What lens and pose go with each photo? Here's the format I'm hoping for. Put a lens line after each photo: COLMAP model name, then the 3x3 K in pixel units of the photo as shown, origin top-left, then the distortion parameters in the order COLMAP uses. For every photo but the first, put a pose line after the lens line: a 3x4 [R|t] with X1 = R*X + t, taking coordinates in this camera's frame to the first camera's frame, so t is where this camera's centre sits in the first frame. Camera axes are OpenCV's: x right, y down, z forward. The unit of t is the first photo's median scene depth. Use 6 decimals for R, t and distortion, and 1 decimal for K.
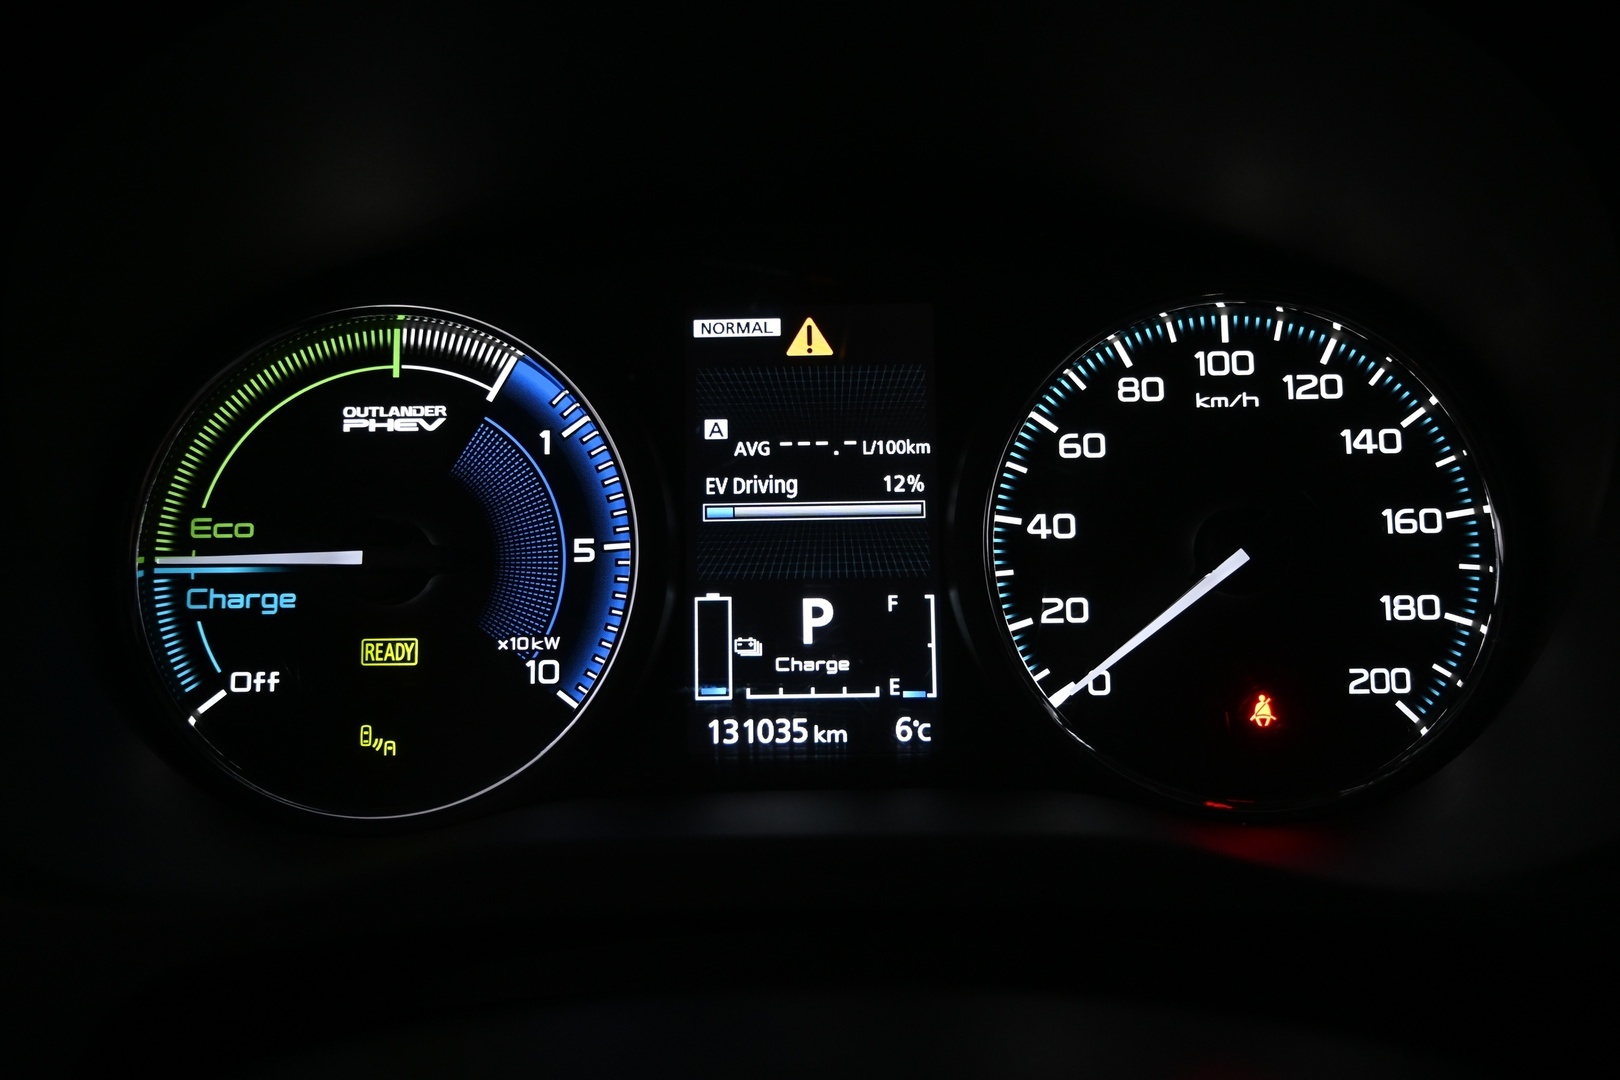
lens RADIAL K [[1357.9, 0, 823.6], [0, 1357.9, 533.5], [0, 0, 1]] dist [0.000471, 0.001600]
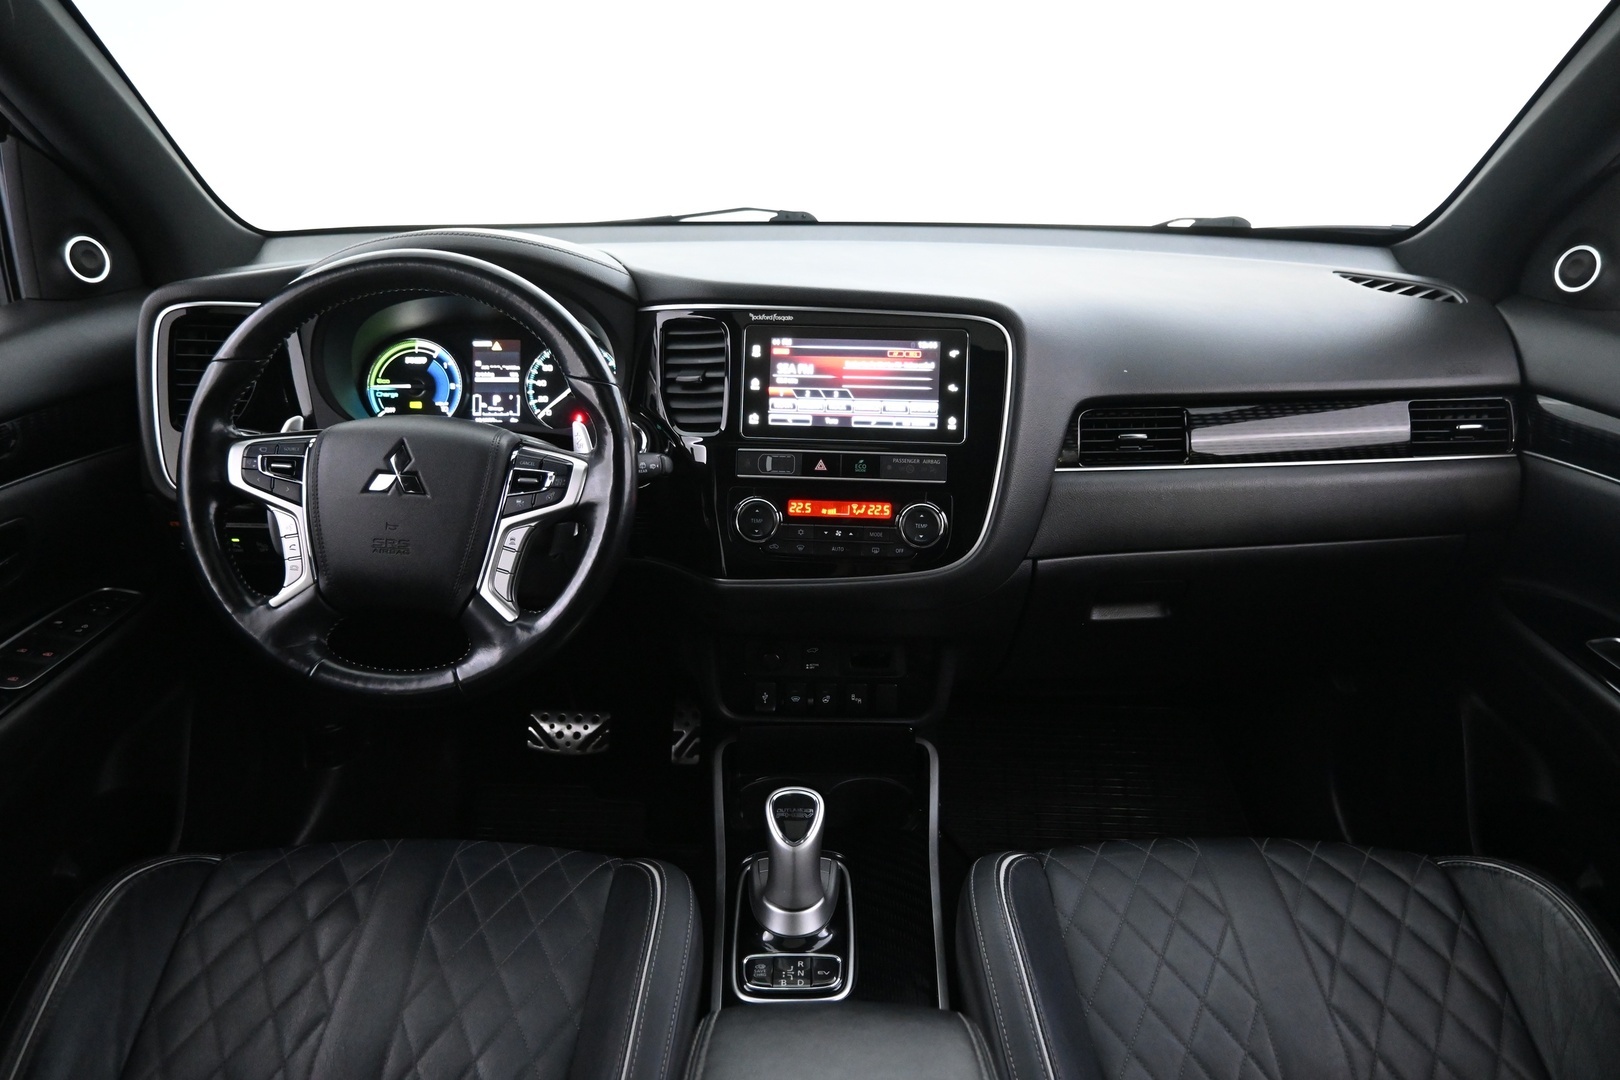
lens RADIAL K [[1115.9, 0, 821.5], [0, 1115.9, 543.9], [0, 0, 1]] dist [0.007045, -0.007653]
pose [[0.999805, 0.016503, 0.010818, 1.219390], [-0.017317, 0.996645, 0.079991, 0.250605], [-0.009462, -0.080162, 0.996737, -3.384185]]
